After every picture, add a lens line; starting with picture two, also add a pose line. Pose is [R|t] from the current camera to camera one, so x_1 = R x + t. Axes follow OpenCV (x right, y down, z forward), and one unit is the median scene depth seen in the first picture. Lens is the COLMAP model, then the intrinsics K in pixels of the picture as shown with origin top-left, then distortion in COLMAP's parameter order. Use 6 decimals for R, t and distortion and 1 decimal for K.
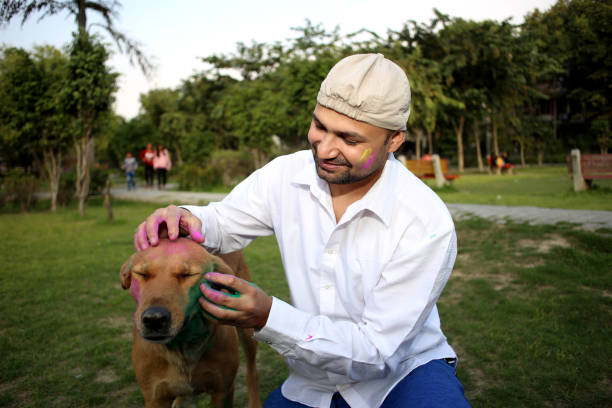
lens RADIAL K [[491.4, 0, 307.1], [0, 491.4, 196.2], [0, 0, 1]] dist [-0.104081, 0.096813]
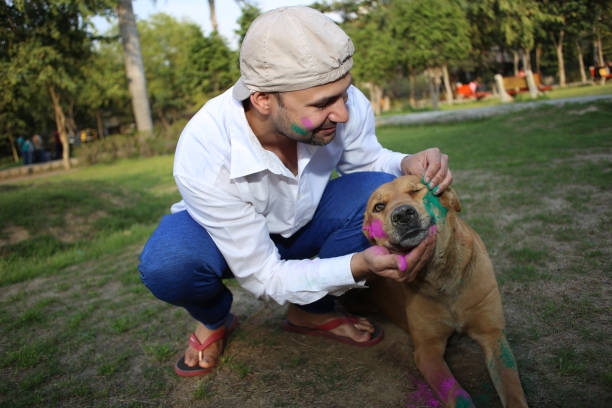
lens RADIAL K [[491.4, 0, 307.1], [0, 491.4, 196.2], [0, 0, 1]] dist [-0.104081, 0.096813]
pose [[0.976940, -0.066800, -0.202795, -0.018248], [0.091195, 0.989352, 0.113432, 0.015555], [0.193058, -0.129310, 0.972629, -0.117330]]
